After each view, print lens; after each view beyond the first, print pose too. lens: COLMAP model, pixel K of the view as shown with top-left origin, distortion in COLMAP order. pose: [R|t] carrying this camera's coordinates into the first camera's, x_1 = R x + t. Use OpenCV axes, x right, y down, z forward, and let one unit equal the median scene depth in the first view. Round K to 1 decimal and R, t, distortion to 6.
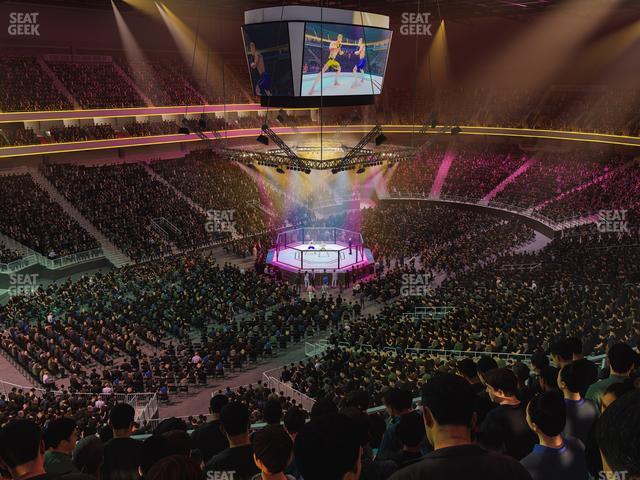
lens RADIAL K [[569.7, 0, 321.6], [0, 569.7, 239.7], [0, 0, 1]] dist [0.003683, -0.005511]
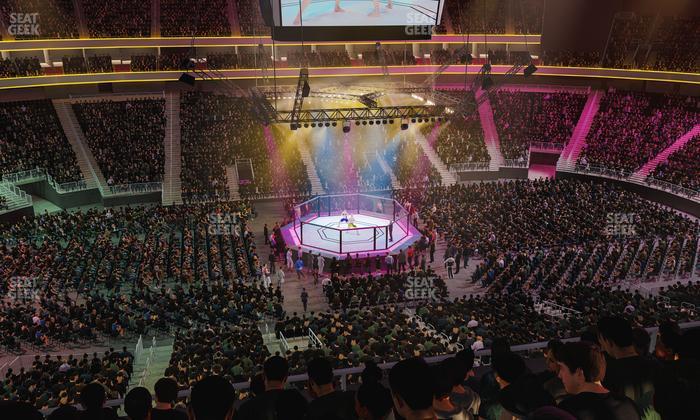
lens RADIAL K [[622.7, 0, 350.2], [0, 622.7, 210.4], [0, 0, 1]] dist [0.007370, -0.010614]
pose [[0.845182, 0.167216, -0.507648, 0.448031], [-0.144484, 0.985918, 0.084204, -0.077054], [0.514580, 0.002180, 0.857440, 0.276586]]
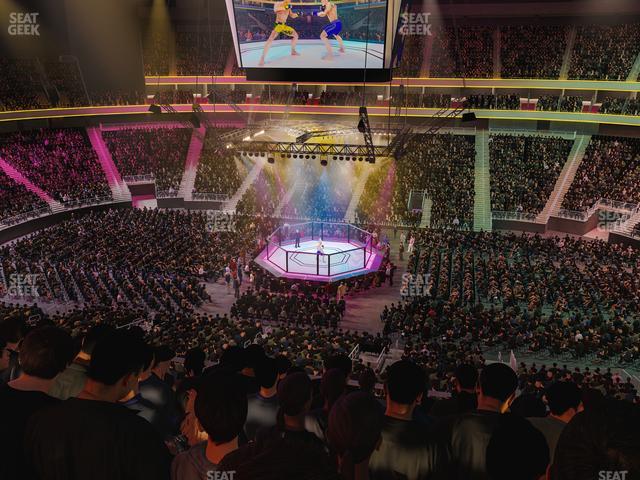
lens RADIAL K [[569.7, 0, 319.4], [0, 569.7, 238.2], [0, 0, 1]] dist [0.003683, -0.005511]
pose [[0.506632, 0.271546, -0.818283, 0.725722], [-0.233252, 0.956881, 0.173124, -0.154117], [0.830011, 0.103156, 0.548125, 0.550535]]
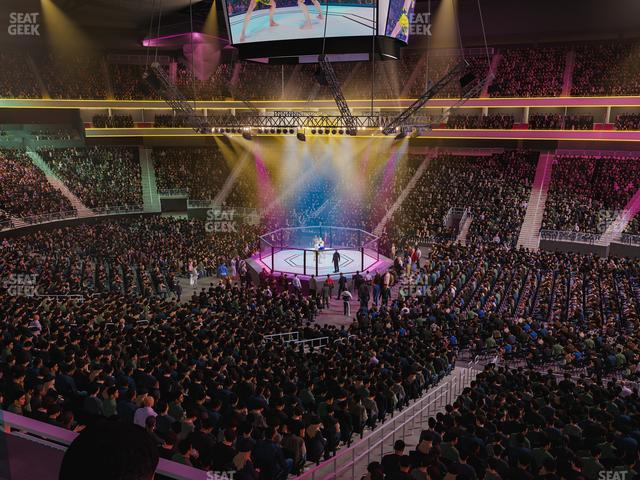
lens RADIAL K [[569.7, 0, 321.3], [0, 569.7, 240.0], [0, 0, 1]] dist [0.003683, -0.005511]
pose [[0.339455, 0.197077, -0.919745, 0.727273], [-0.254811, 0.960510, 0.111768, -0.088060], [0.905451, 0.196421, 0.376267, 0.744906]]
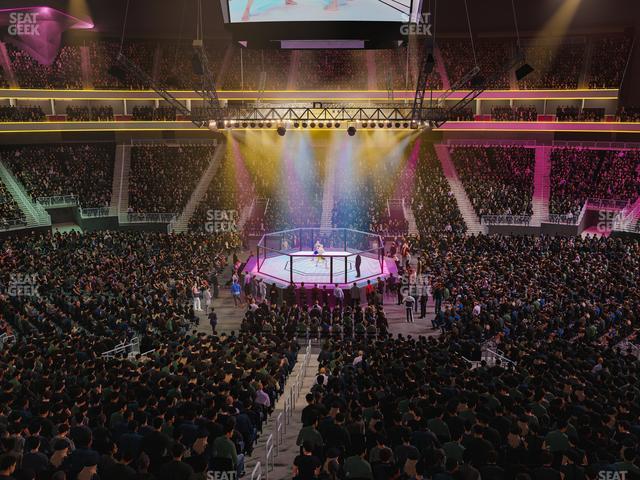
lens RADIAL K [[569.7, 0, 320.0], [0, 569.7, 238.9], [0, 0, 1]] dist [0.003683, -0.005511]
pose [[0.667262, 0.164431, -0.726446, 0.522061], [-0.201795, 0.978759, 0.036188, -0.030532], [0.716966, 0.122447, 0.686270, 0.540846]]
